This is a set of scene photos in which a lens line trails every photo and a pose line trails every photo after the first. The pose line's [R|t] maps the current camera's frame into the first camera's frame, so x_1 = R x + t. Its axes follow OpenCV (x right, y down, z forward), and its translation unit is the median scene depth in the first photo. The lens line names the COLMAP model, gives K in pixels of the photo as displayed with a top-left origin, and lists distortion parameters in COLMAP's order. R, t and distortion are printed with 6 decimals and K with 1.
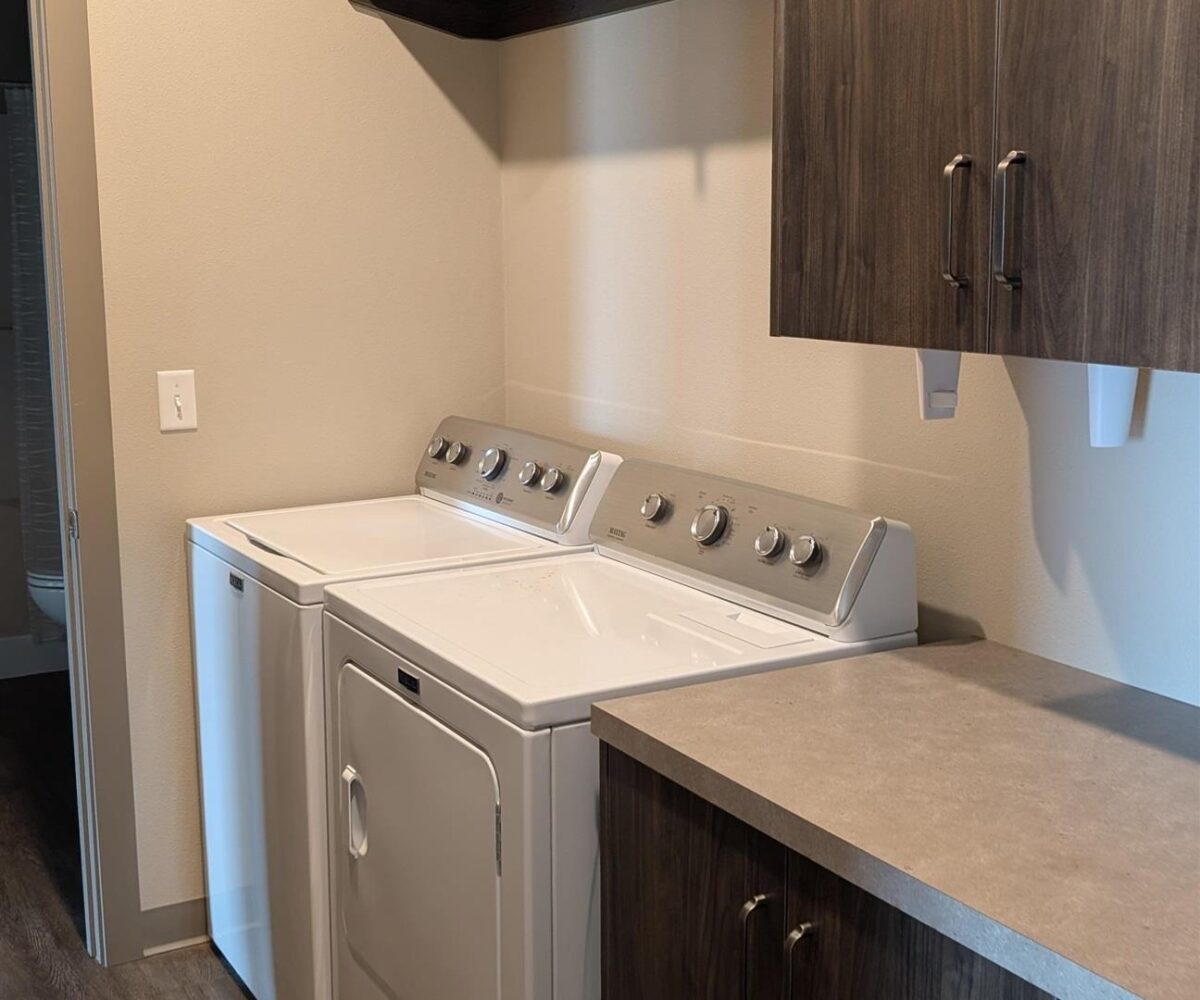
lens RADIAL K [[1545.2, 0, 600.0], [0, 1545.2, 500.0], [0, 0, 1]] dist [0.146121, -0.401166]
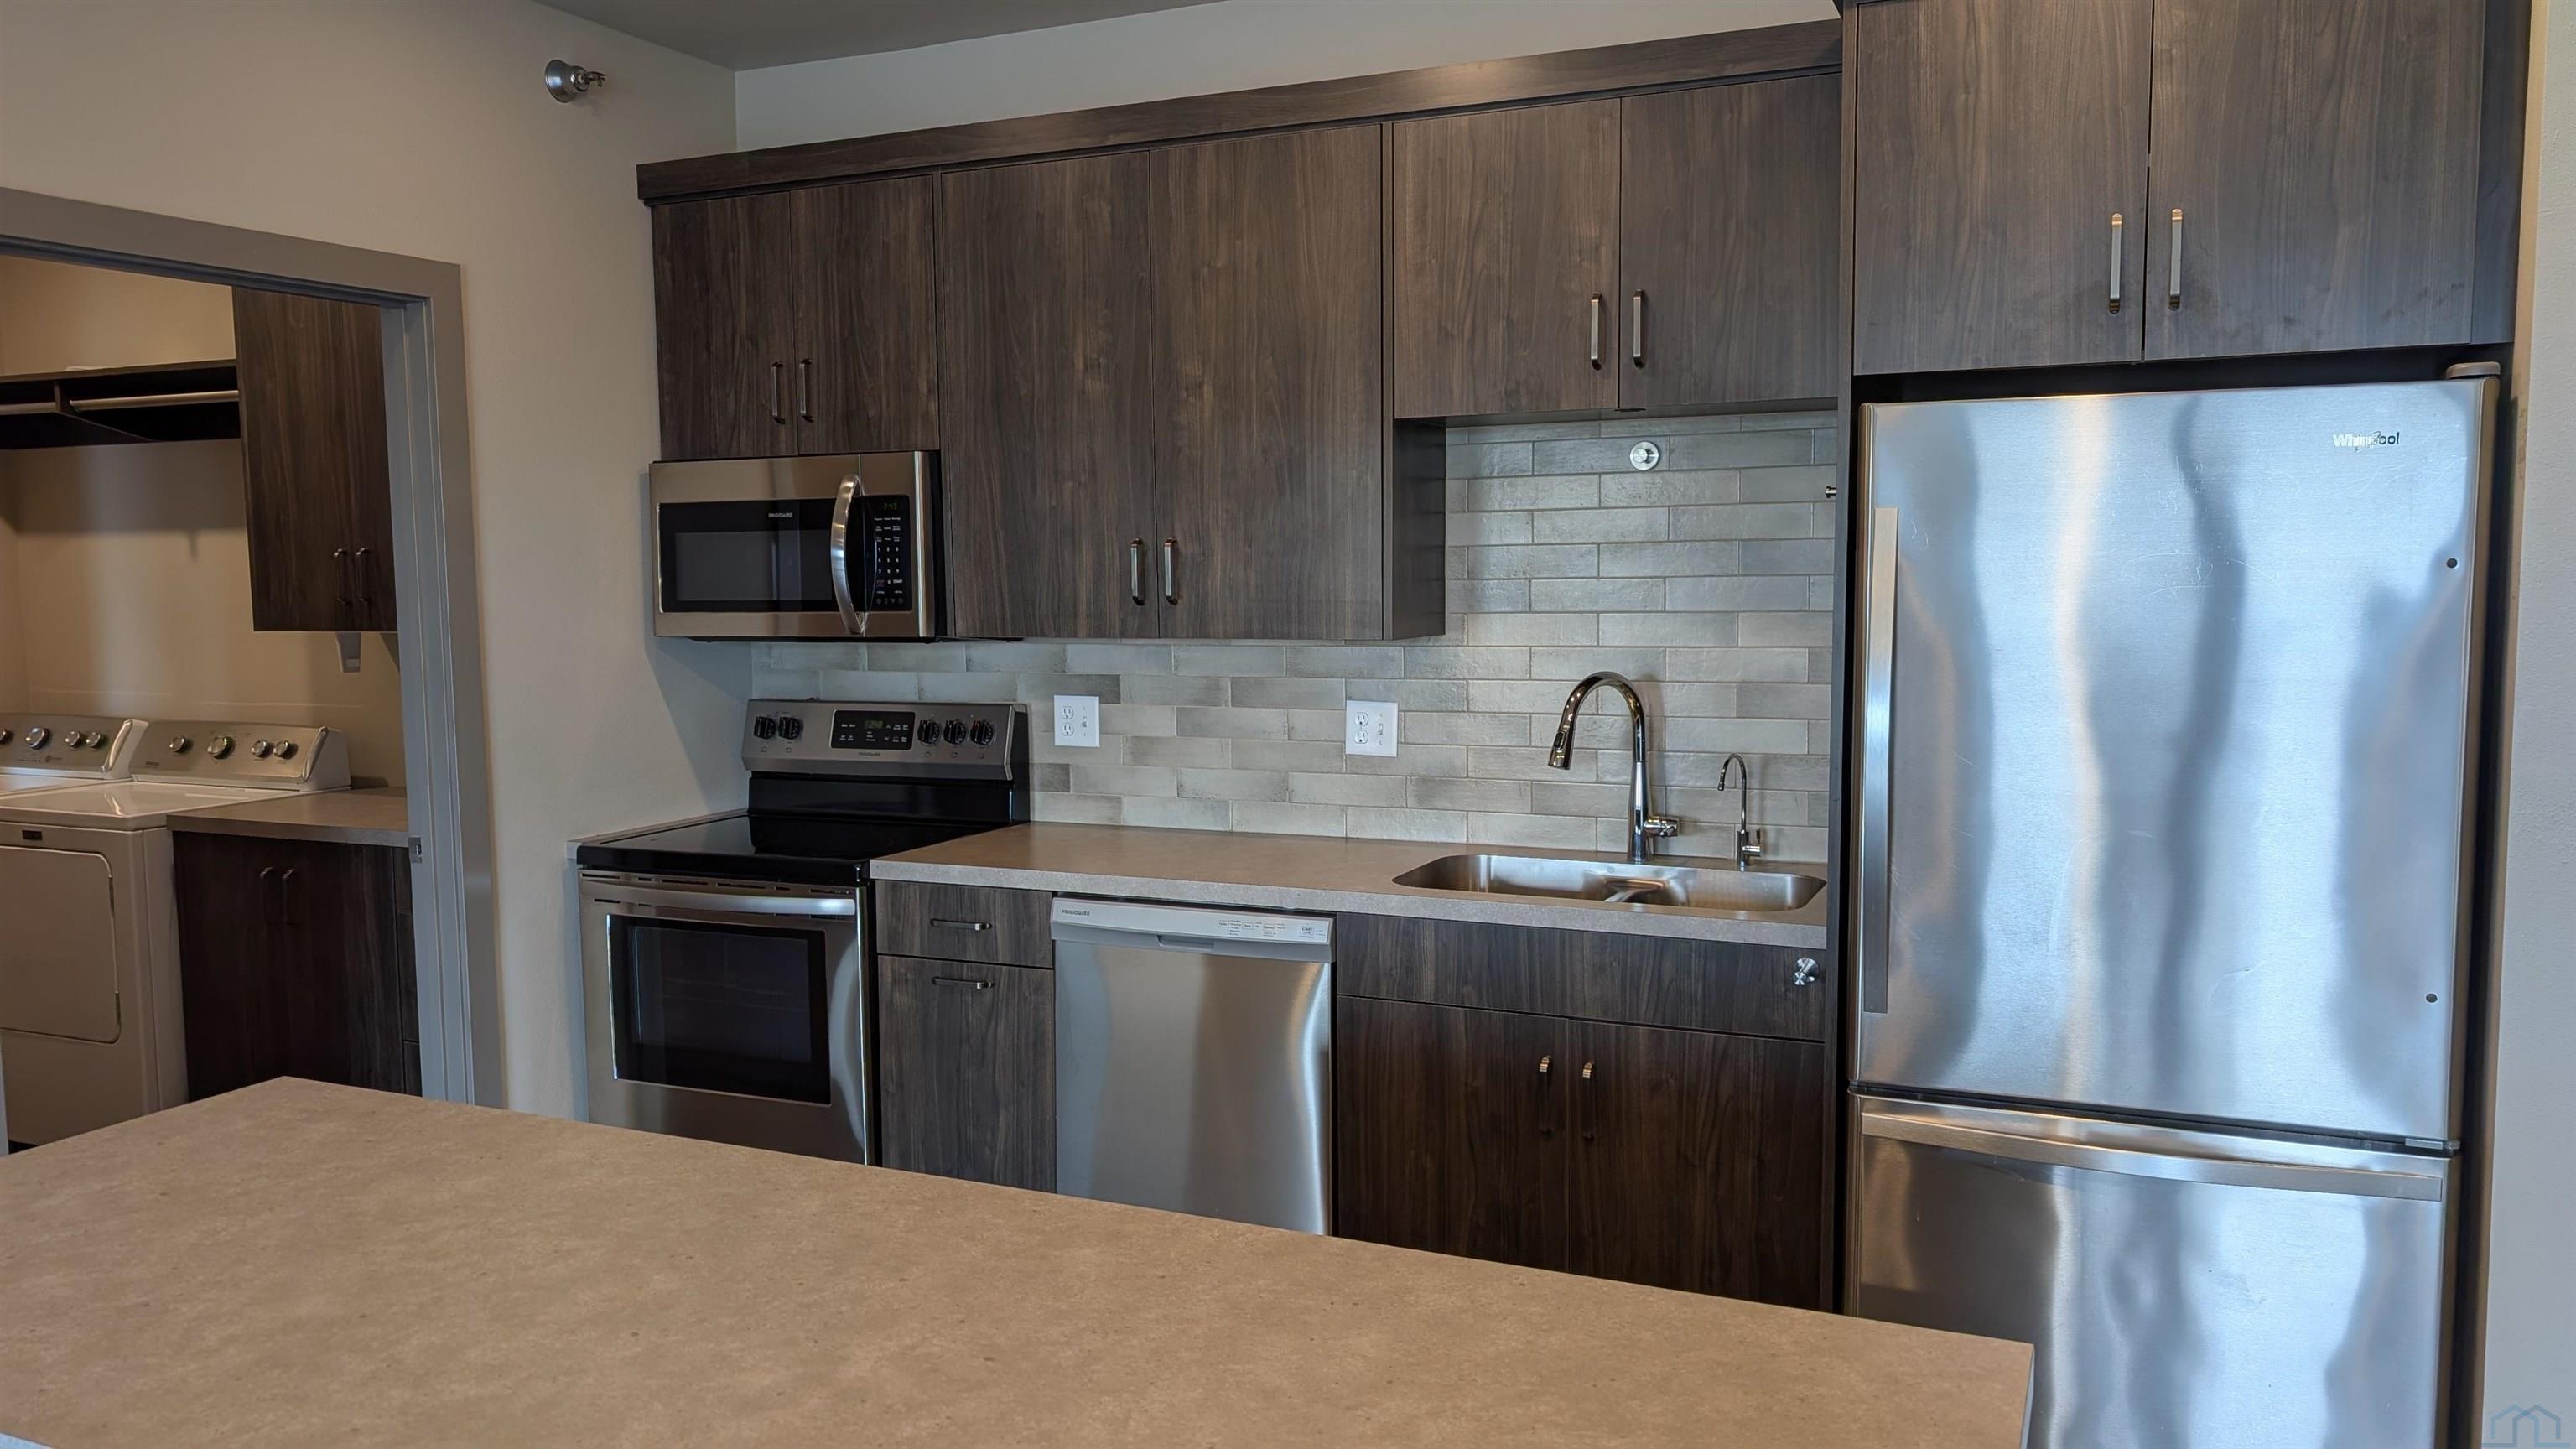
lens RADIAL K [[1863.8, 0, 1288.0], [0, 1863.8, 724.5], [0, 0, 1]] dist [0.030239, -0.027195]
pose [[0.807977, -0.053383, 0.586791, -0.261655], [0.109561, 0.992131, -0.060600, 0.335681], [-0.578939, 0.113252, 0.807468, -1.876694]]
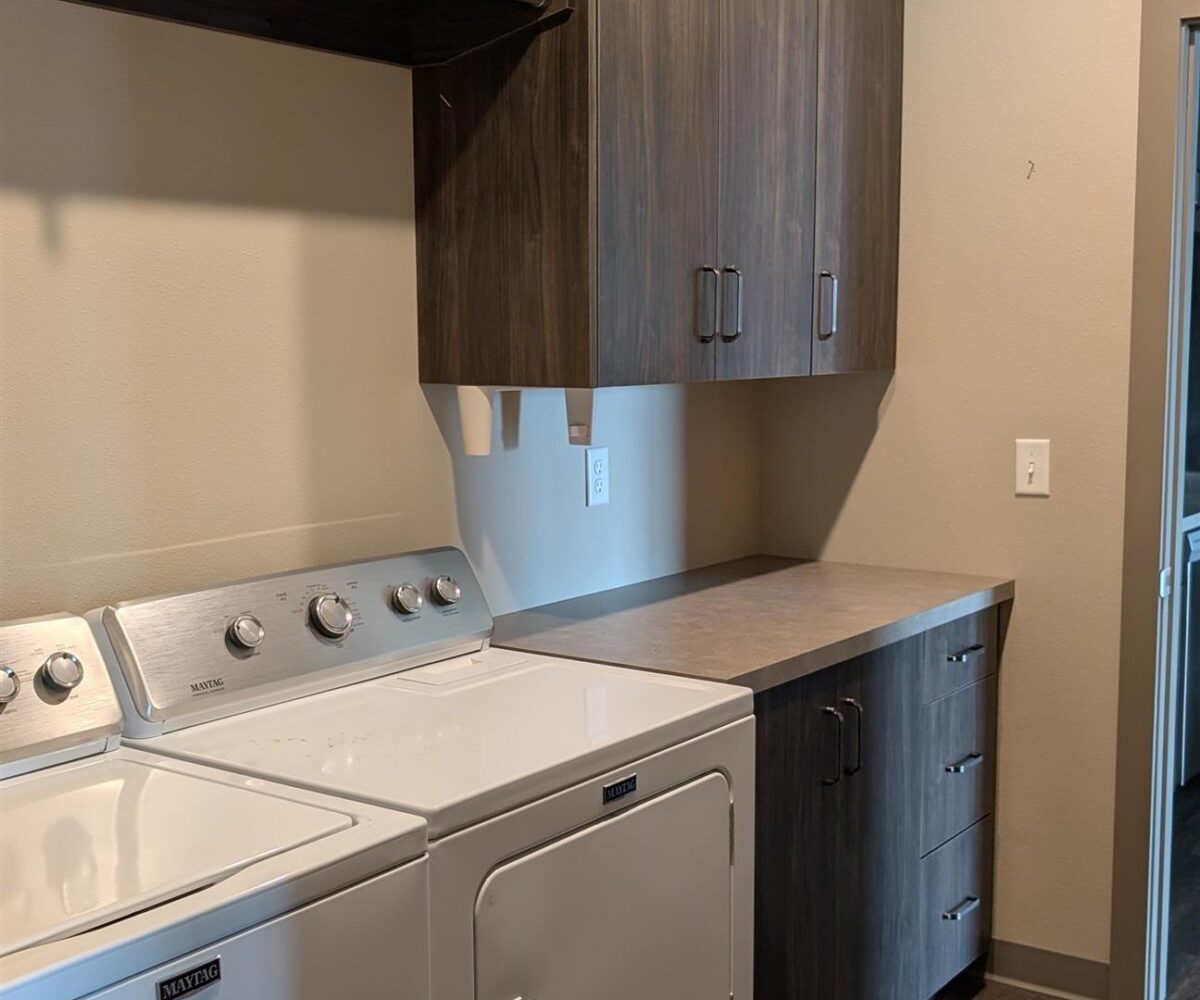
lens RADIAL K [[1545.2, 0, 600.0], [0, 1545.2, 500.0], [0, 0, 1]] dist [0.146121, -0.401166]
pose [[-0.412218, -0.090430, 0.906586, -1.117050], [0.164752, 0.971259, 0.171793, -0.247346], [-0.896065, 0.220178, -0.385472, 1.594861]]
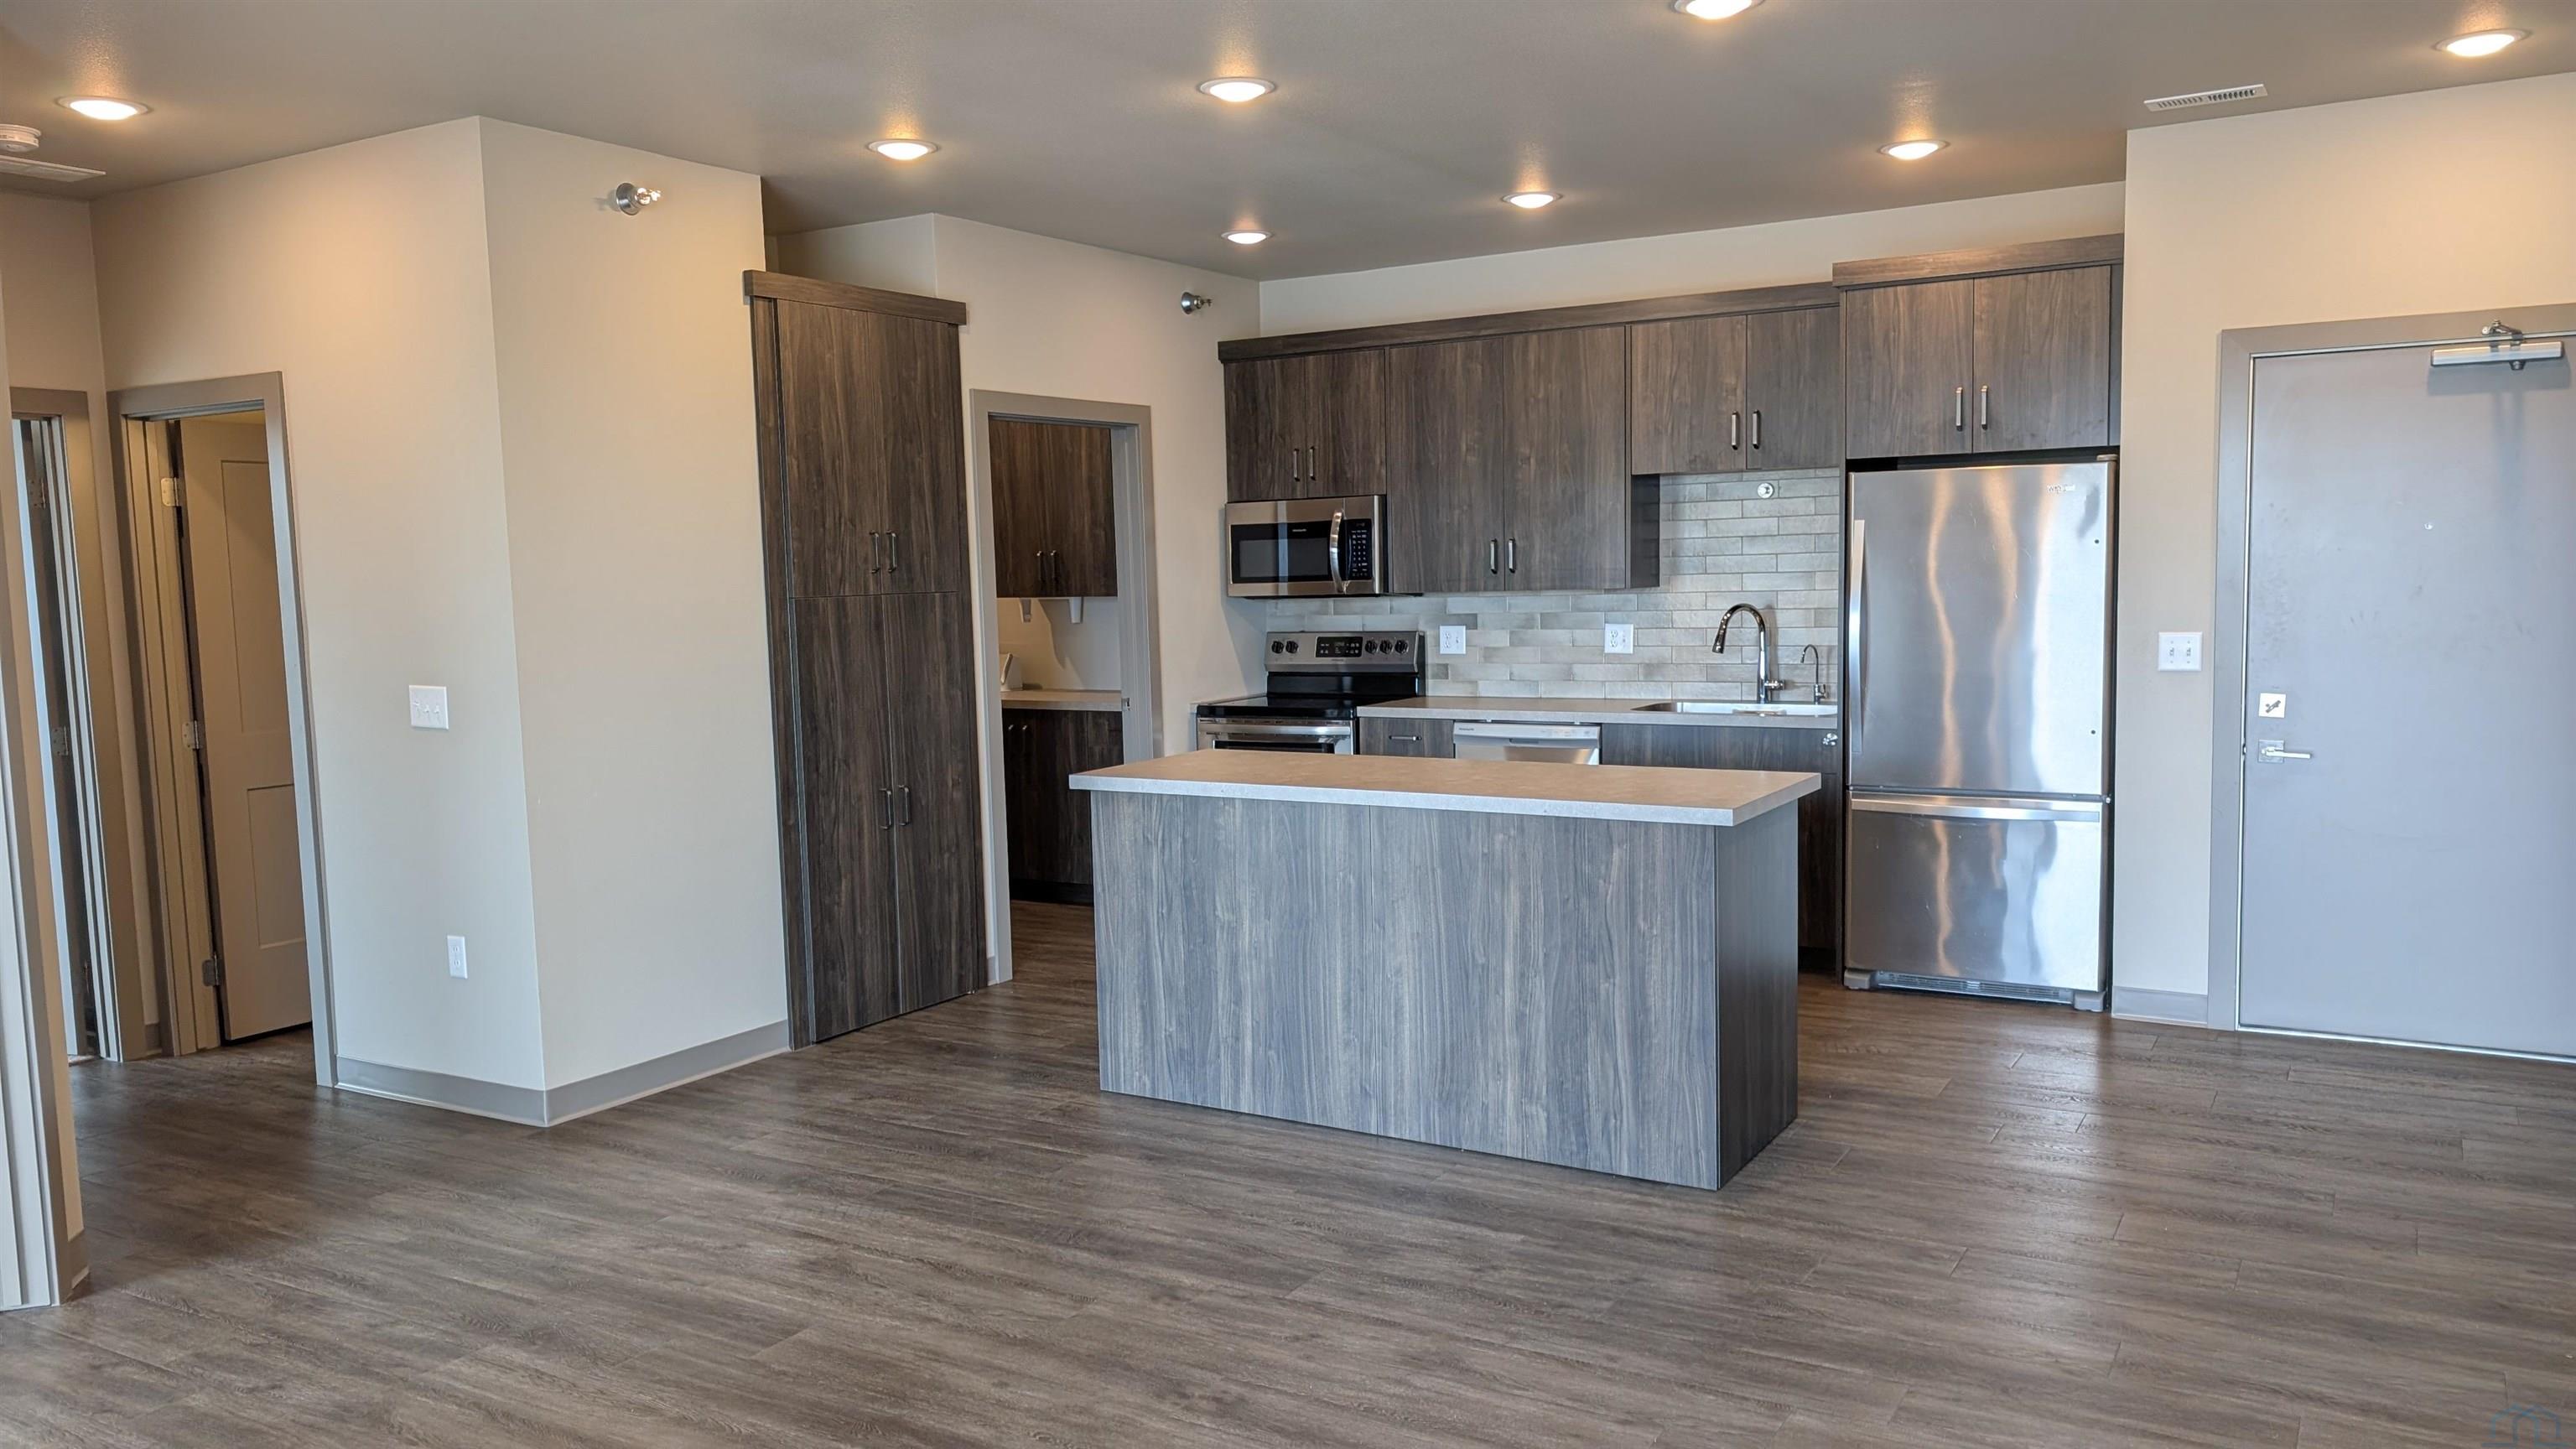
lens RADIAL K [[1840.6, 0, 1294.4], [0, 1840.6, 733.6], [0, 0, 1]] dist [0.030986, -0.024524]
pose [[0.871636, -0.063171, 0.486066, -1.463870], [0.107383, 0.992180, -0.063618, 0.599512], [-0.478246, 0.107647, 0.871604, -3.285760]]
